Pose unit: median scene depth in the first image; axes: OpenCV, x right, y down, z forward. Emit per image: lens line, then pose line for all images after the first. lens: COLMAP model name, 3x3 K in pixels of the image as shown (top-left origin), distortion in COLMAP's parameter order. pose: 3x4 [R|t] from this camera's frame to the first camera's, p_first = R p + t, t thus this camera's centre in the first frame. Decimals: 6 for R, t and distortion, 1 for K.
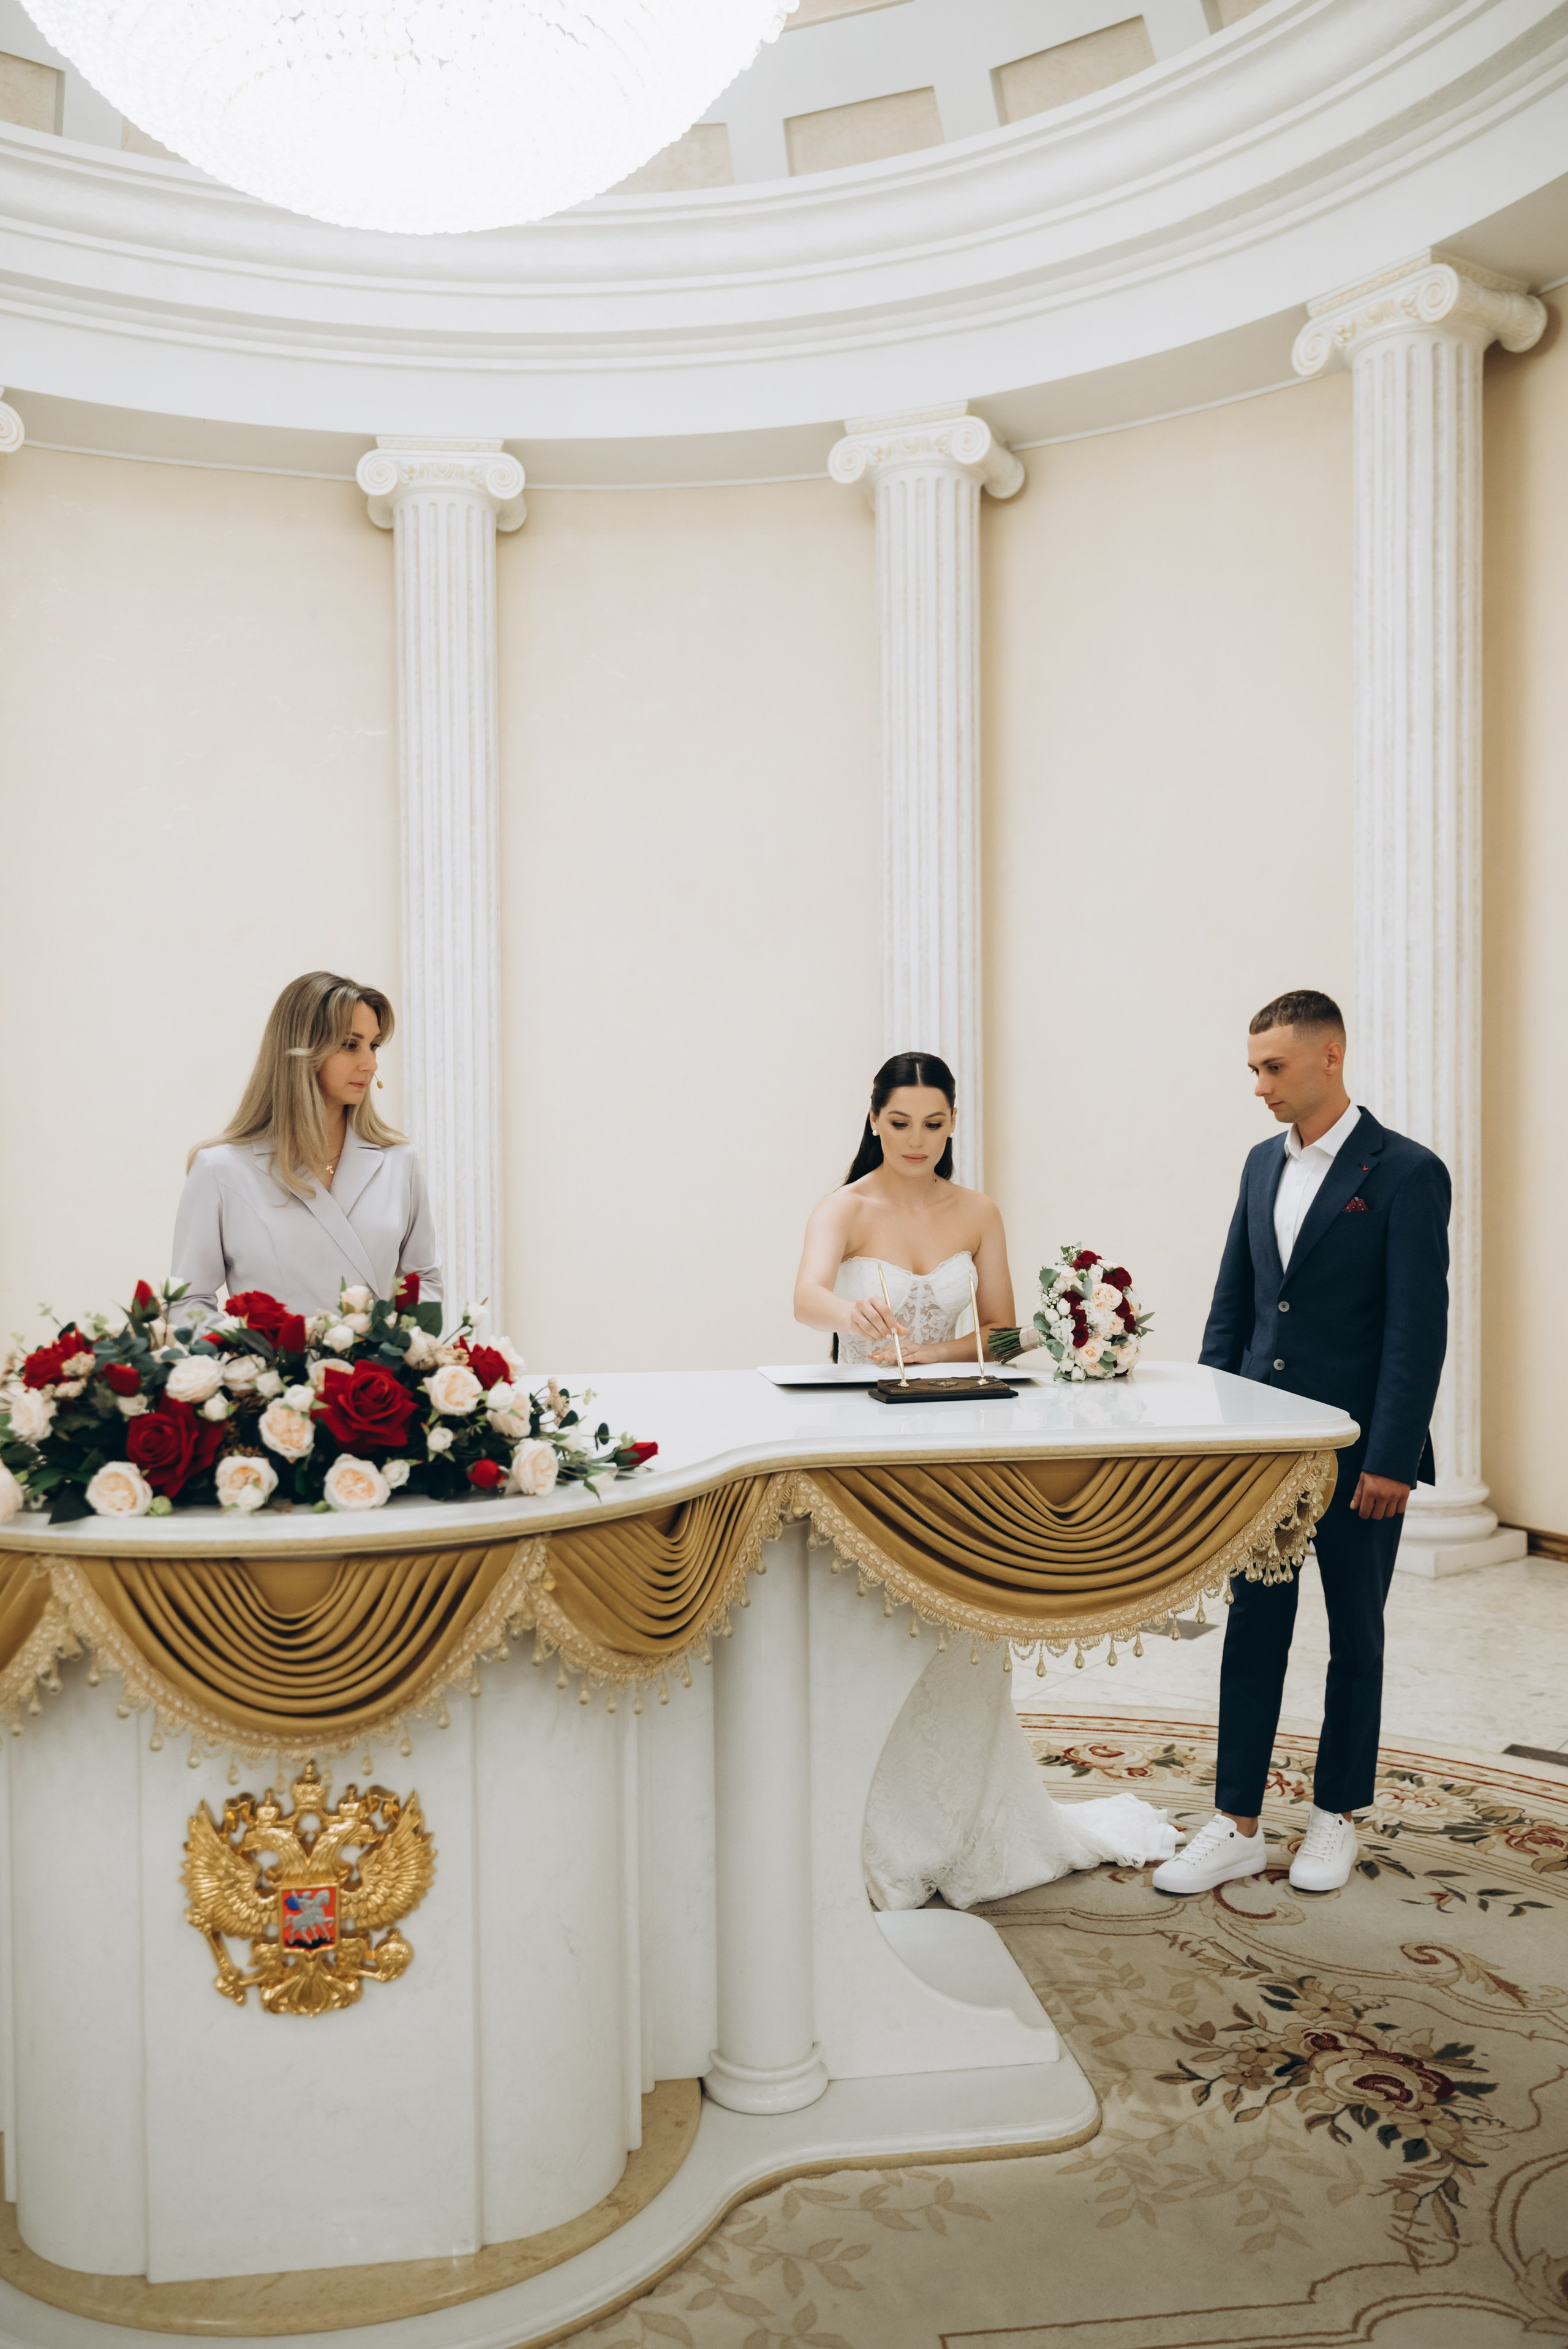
lens RADIAL K [[1917.4, 0, 784.2], [0, 1917.4, 1178.7], [0, 0, 1]] dist [0.001629, -0.003583]
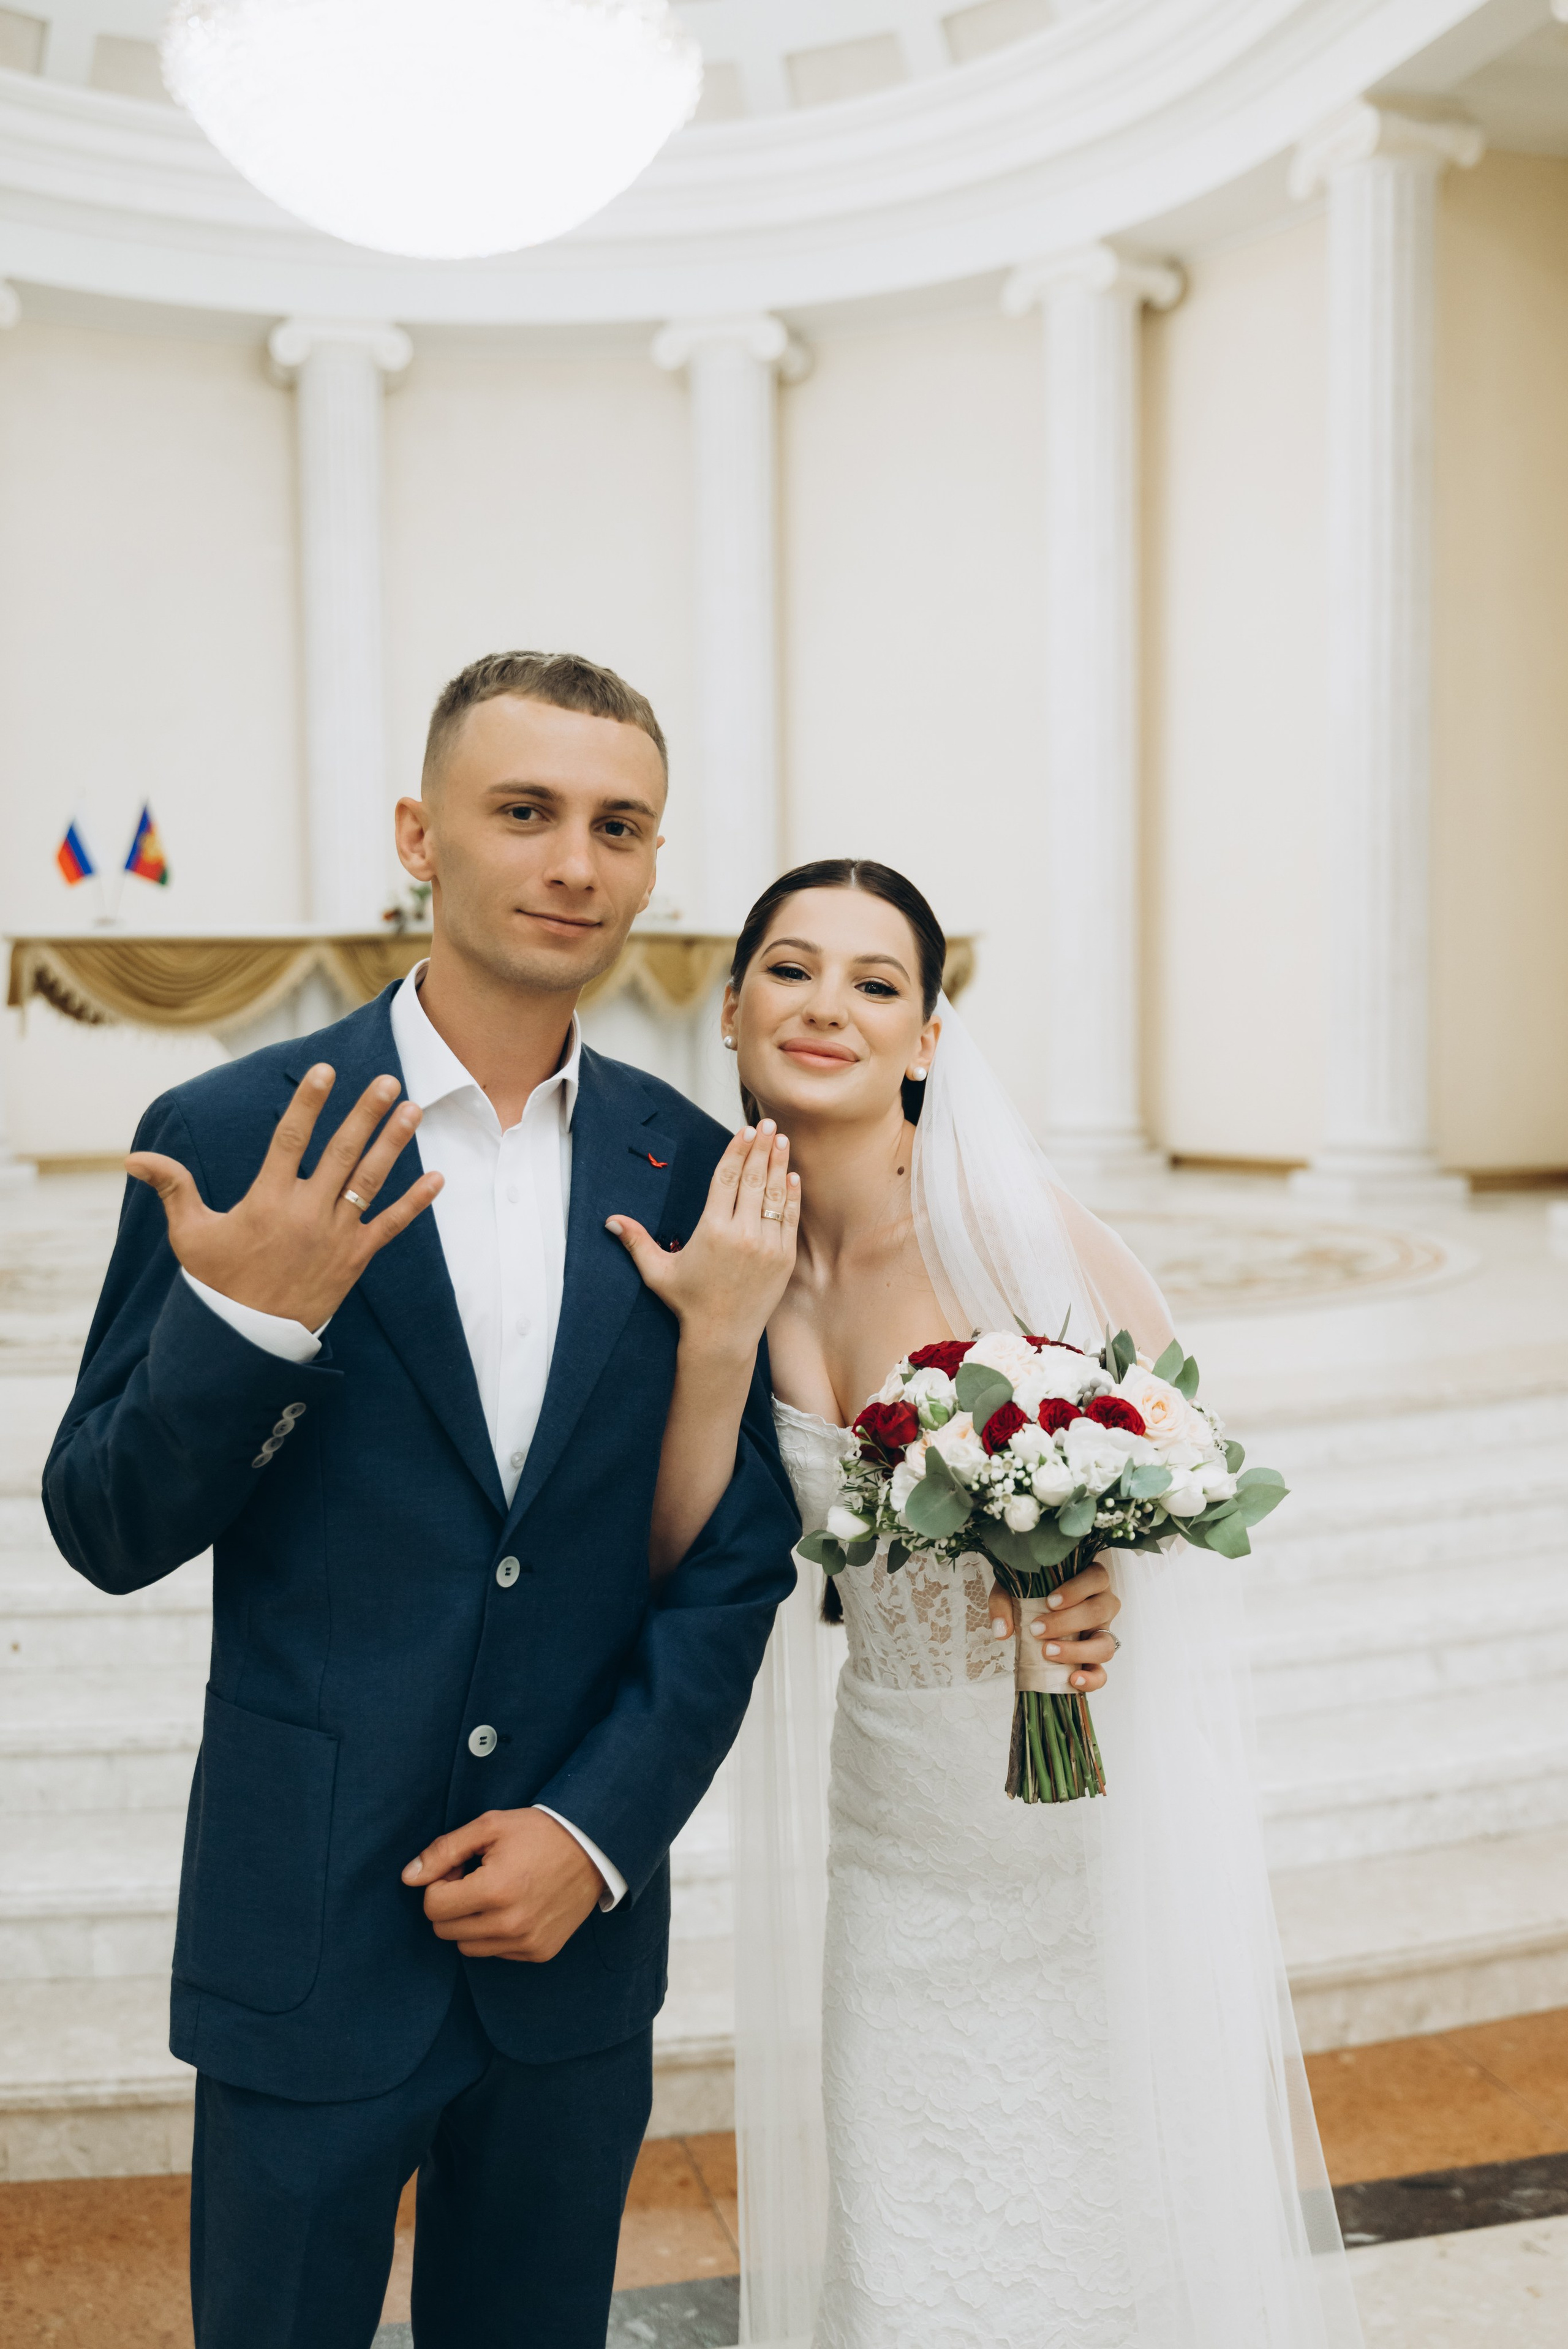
lens RADIAL K [[2465.6, 0, 788.0], [0, 2465.6, 1174.1], [0, 0, 1]] dist [0.005120, -0.002937]
pose [[0.991746, -0.010208, 0.127811, -0.224849], [0.005379, 0.999260, 0.038076, 0.236987], [-0.128105, -0.037075, 0.991067, -1.389966]]
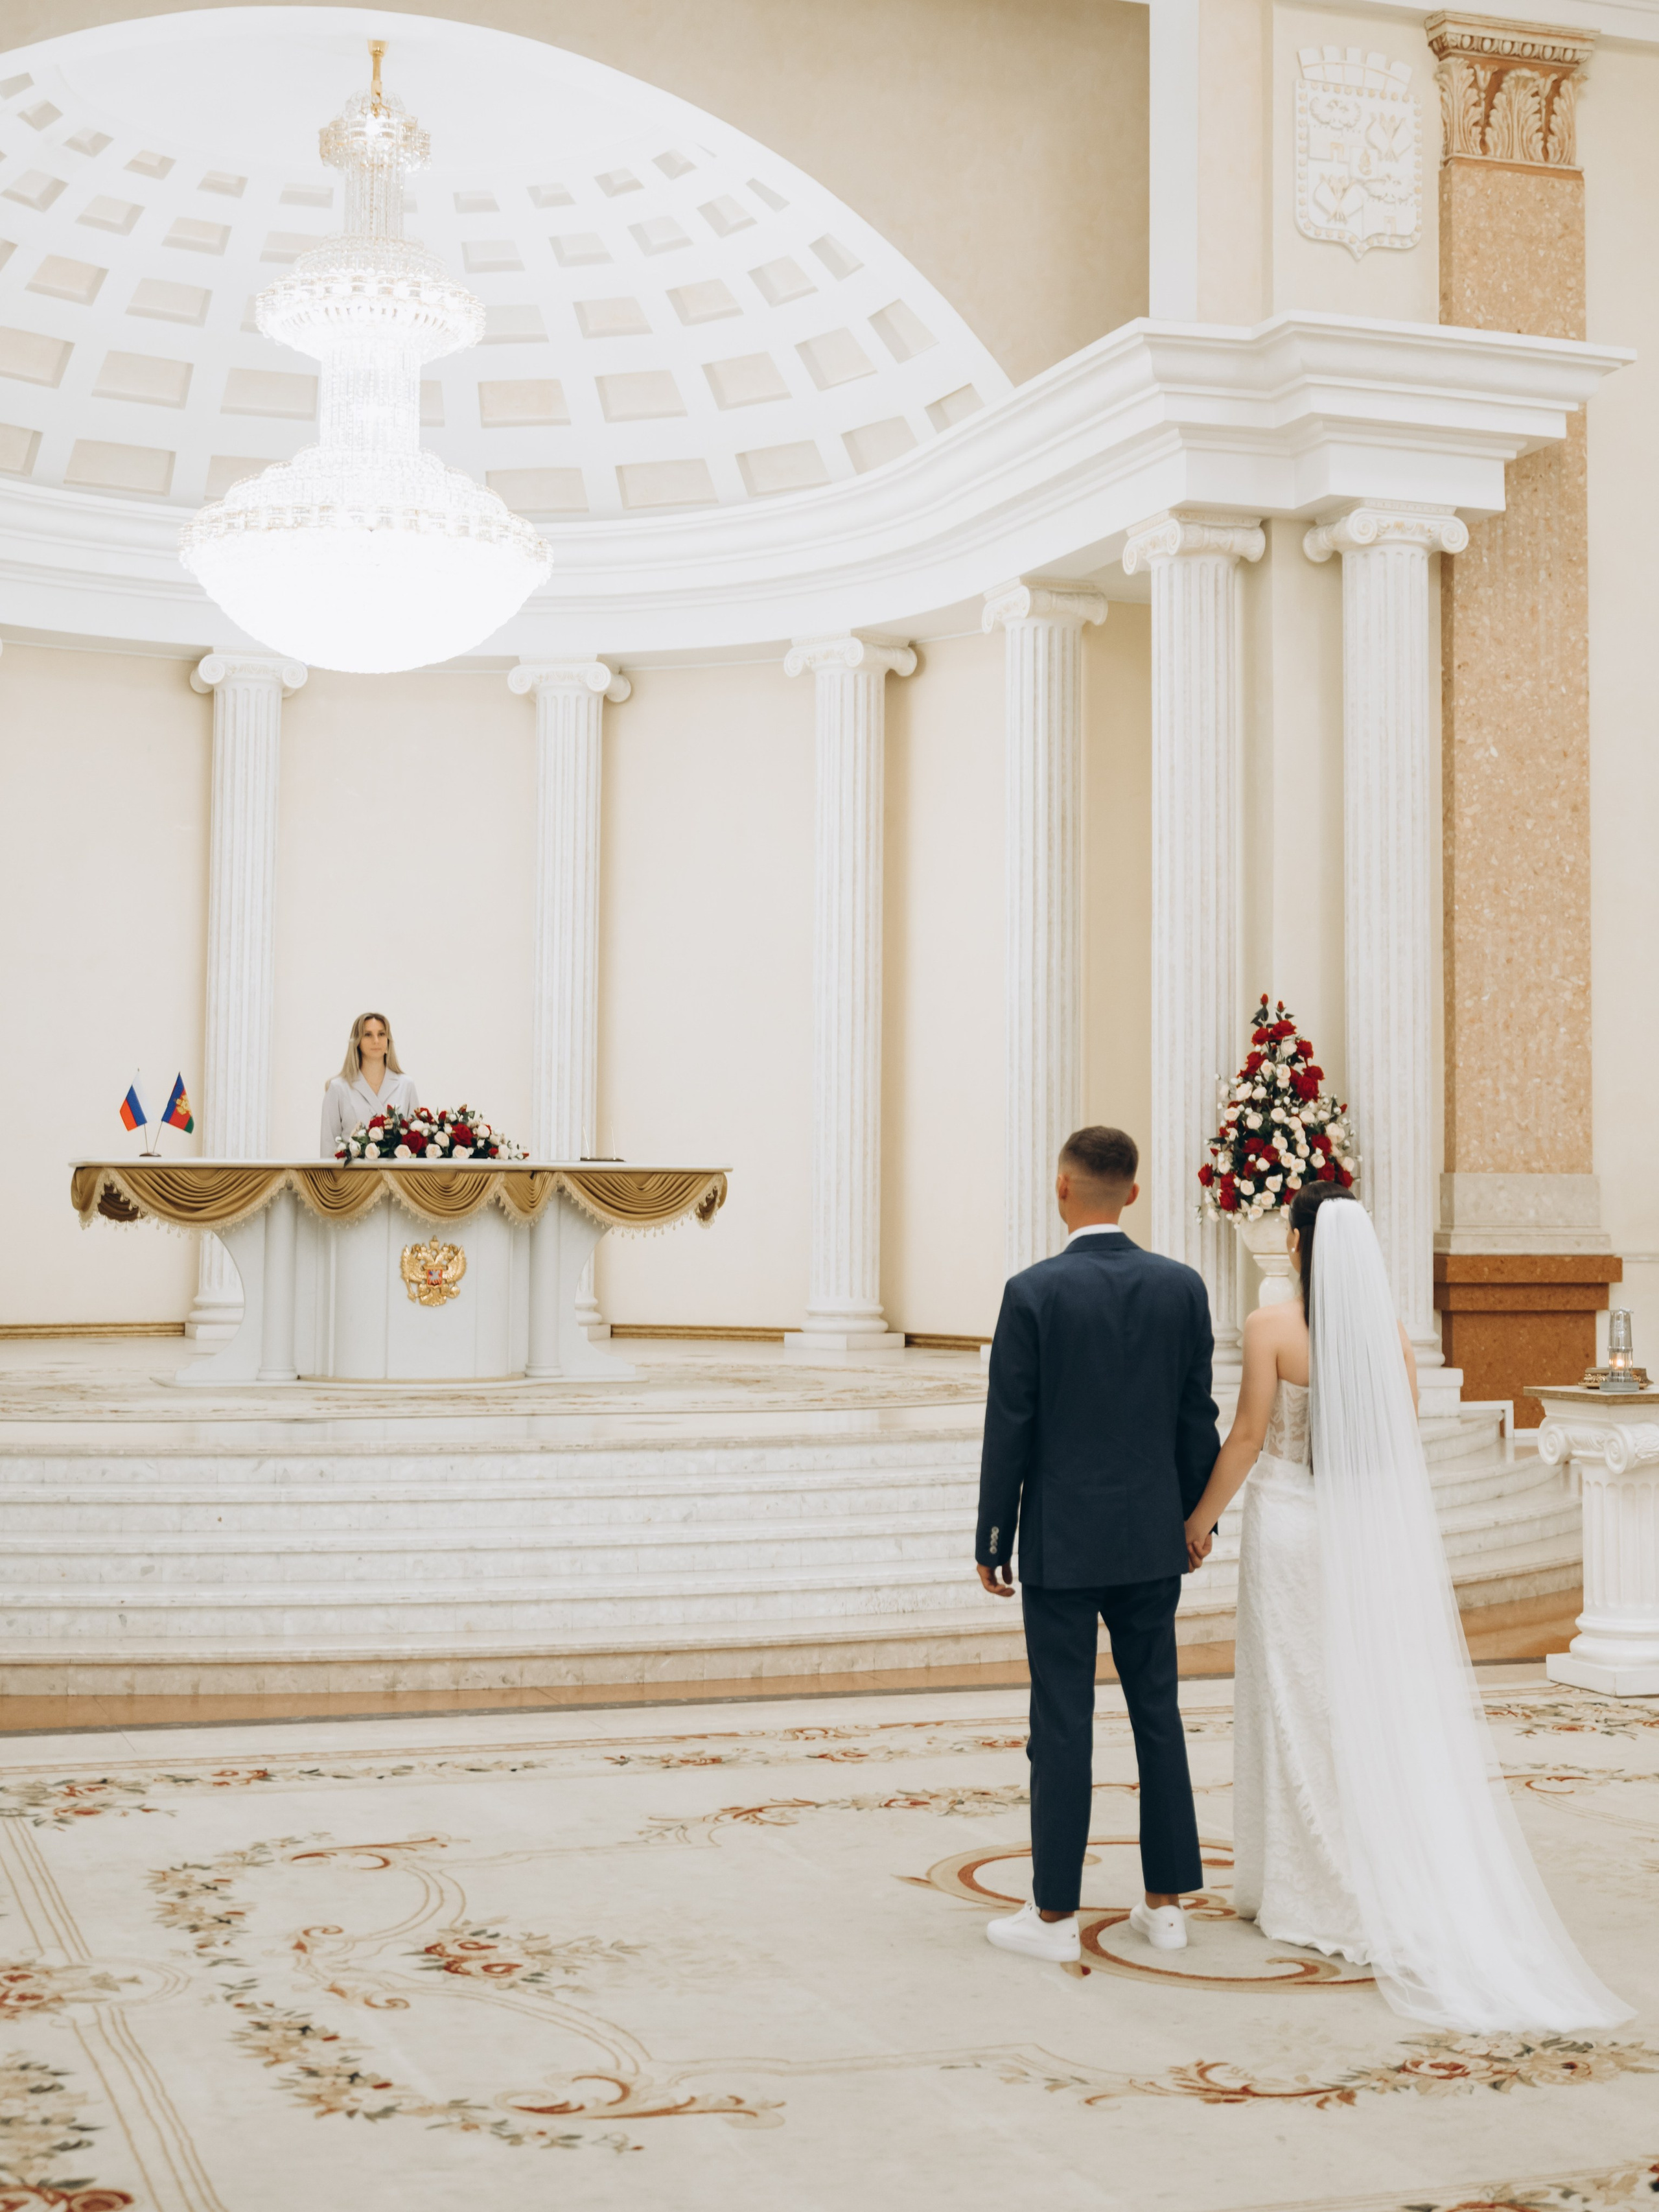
lens RADIAL K [[3217.1, 0, 873.2], [0, 3217.1, 929.2], [0, 0, 1]] dist [0.000474, -0.026476]
pose [[0.978161, 0.032113, 0.205353, -0.472583], [-0.008969, 0.993593, -0.112657, 0.271100], [-0.207655, 0.108355, 0.972182, -3.470718]]
